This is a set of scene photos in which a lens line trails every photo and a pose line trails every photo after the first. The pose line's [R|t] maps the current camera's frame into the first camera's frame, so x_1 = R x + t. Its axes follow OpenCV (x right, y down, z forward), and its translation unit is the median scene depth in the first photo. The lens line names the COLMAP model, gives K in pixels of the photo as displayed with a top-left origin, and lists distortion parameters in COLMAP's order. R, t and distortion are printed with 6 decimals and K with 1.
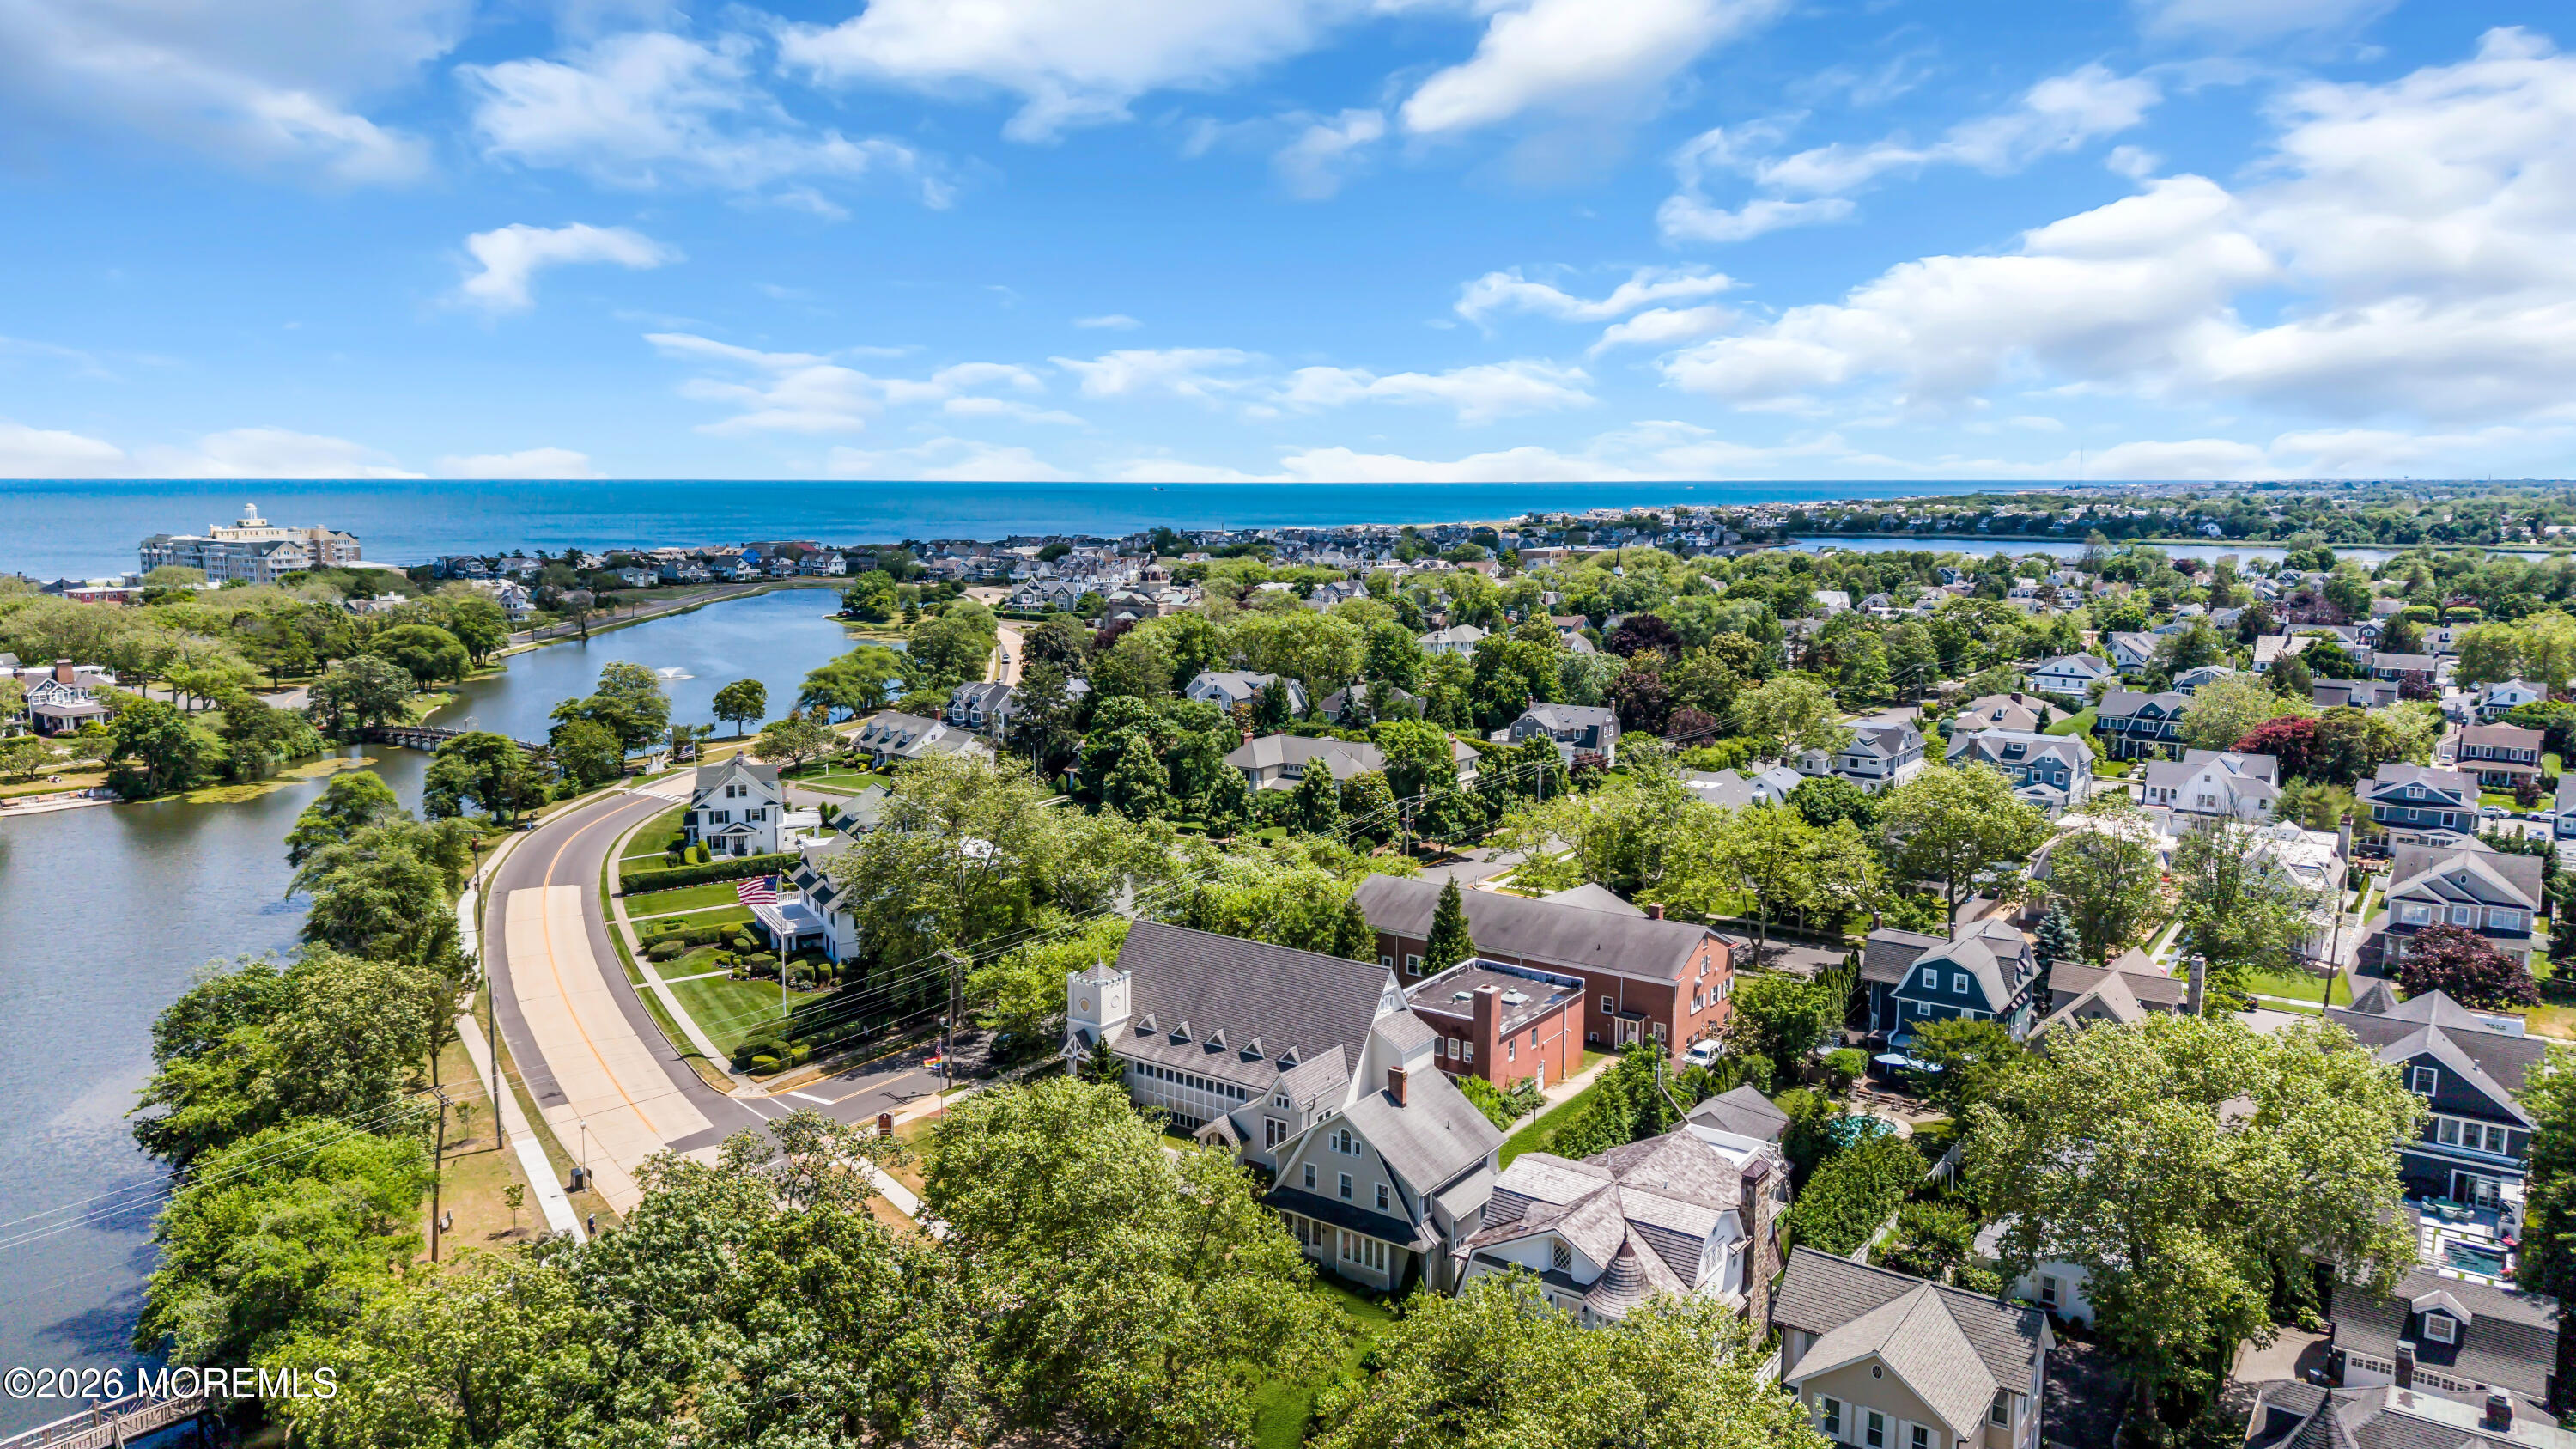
lens RADIAL K [[1718.6, 0, 1263.4], [0, 1718.6, 721.8], [0, 0, 1]] dist [0.046673, -0.034295]
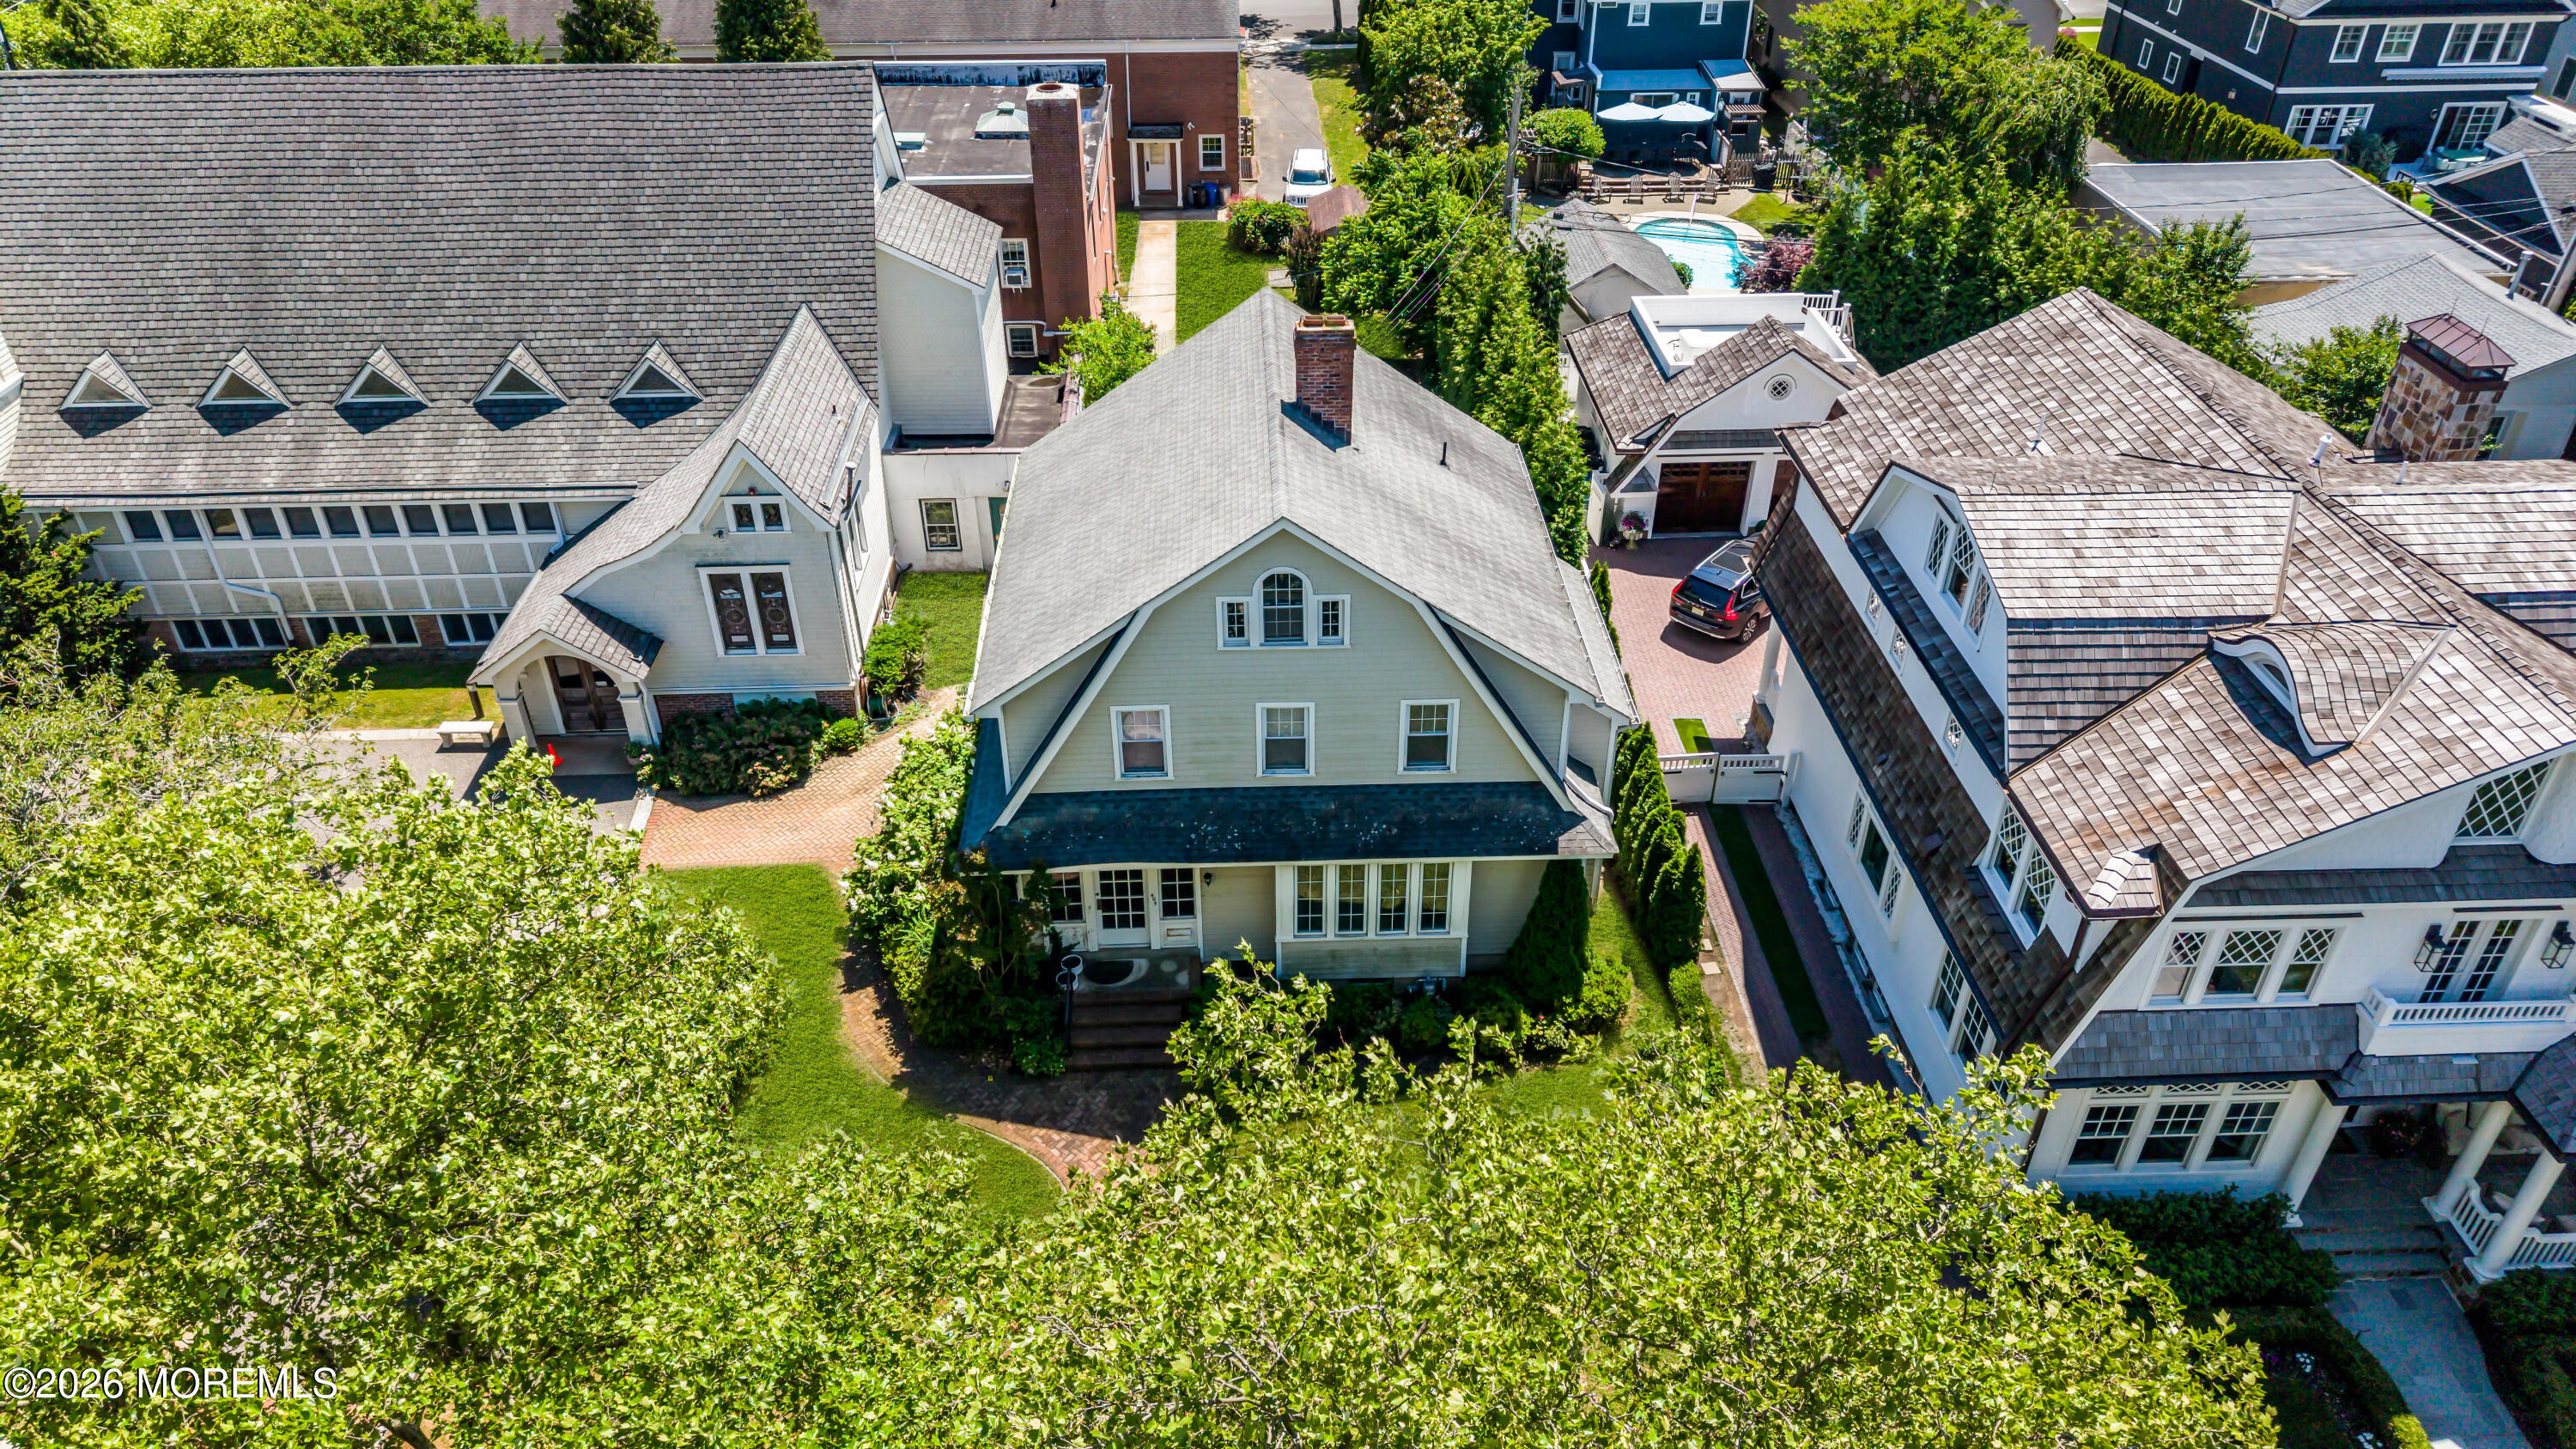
lens RADIAL K [[1723.2, 0, 1288.0], [0, 1723.2, 724.5], [0, 0, 1]] dist [0.038974, -0.041738]
pose [[0.780497, -0.346827, 0.520131, -0.089828], [0.082807, 0.882020, 0.463878, 0.103857], [-0.619651, -0.318985, 0.717134, 0.643280]]
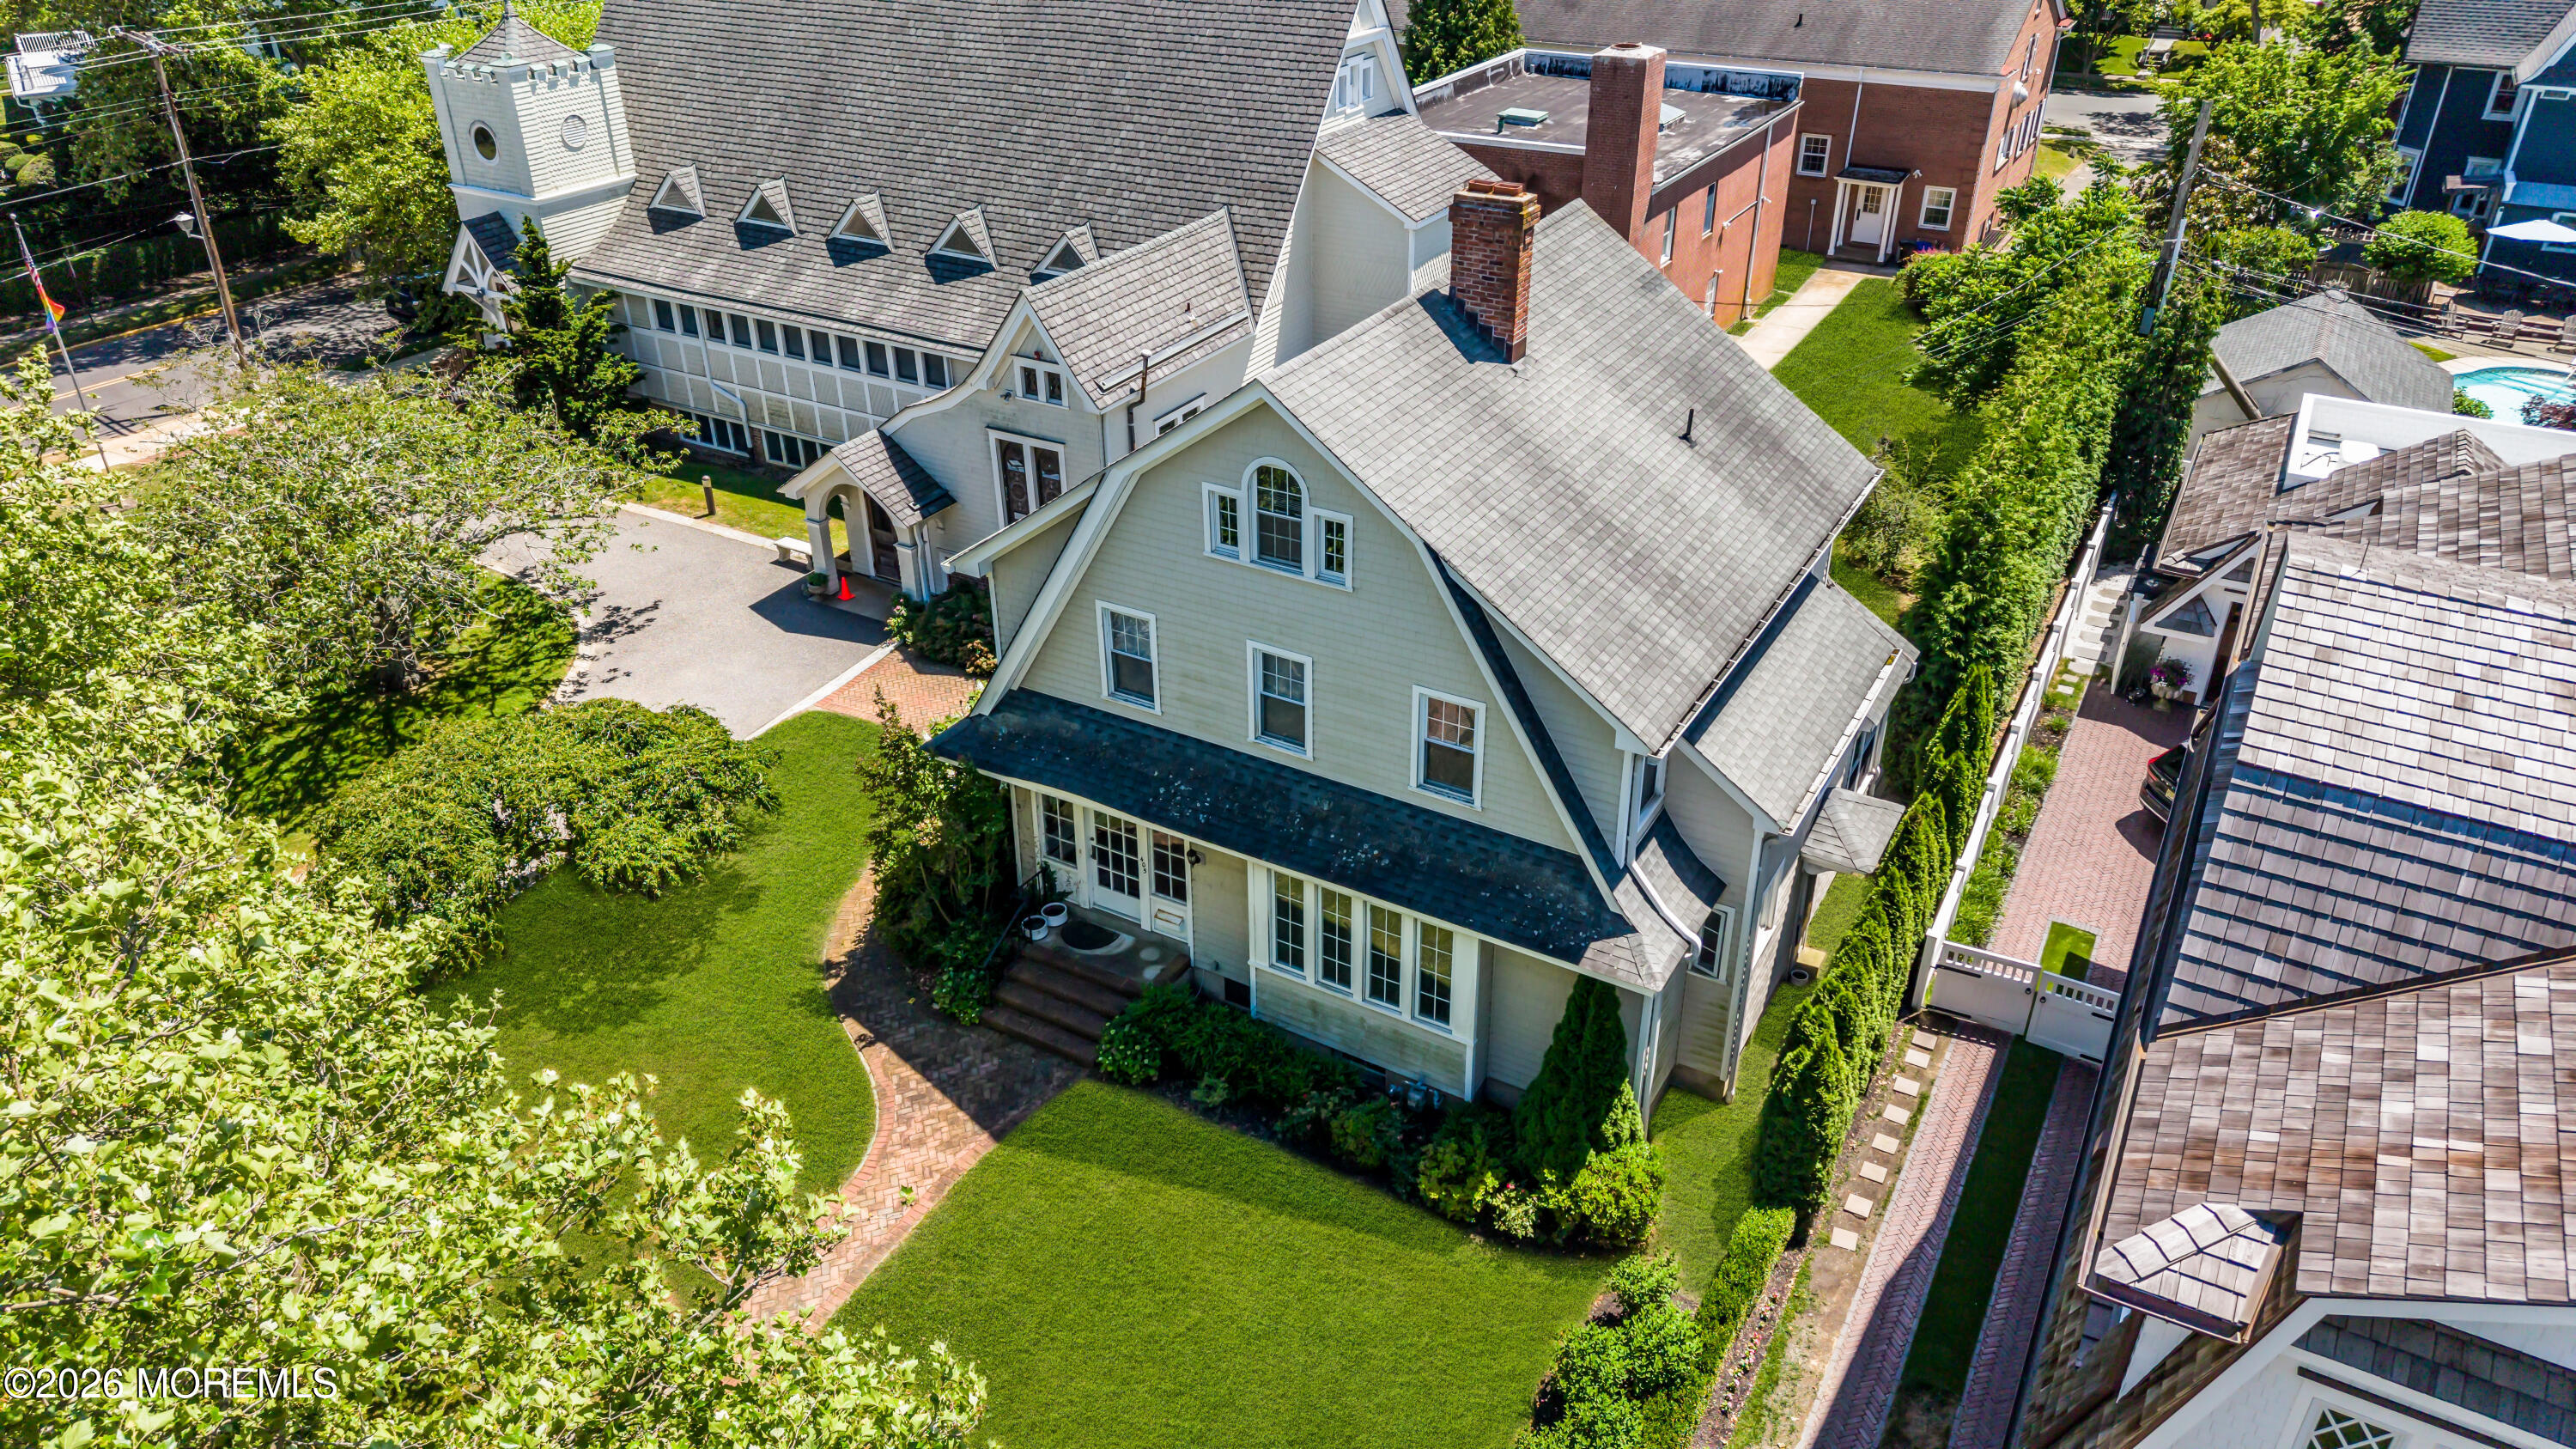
lens RADIAL K [[1723.2, 0, 1288.0], [0, 1723.2, 724.5], [0, 0, 1]] dist [0.038974, -0.041738]
pose [[0.994418, -0.049595, 0.093128, 0.021803], [0.011315, 0.927680, 0.373204, 0.152256], [-0.104902, -0.370067, 0.923063, 0.642859]]
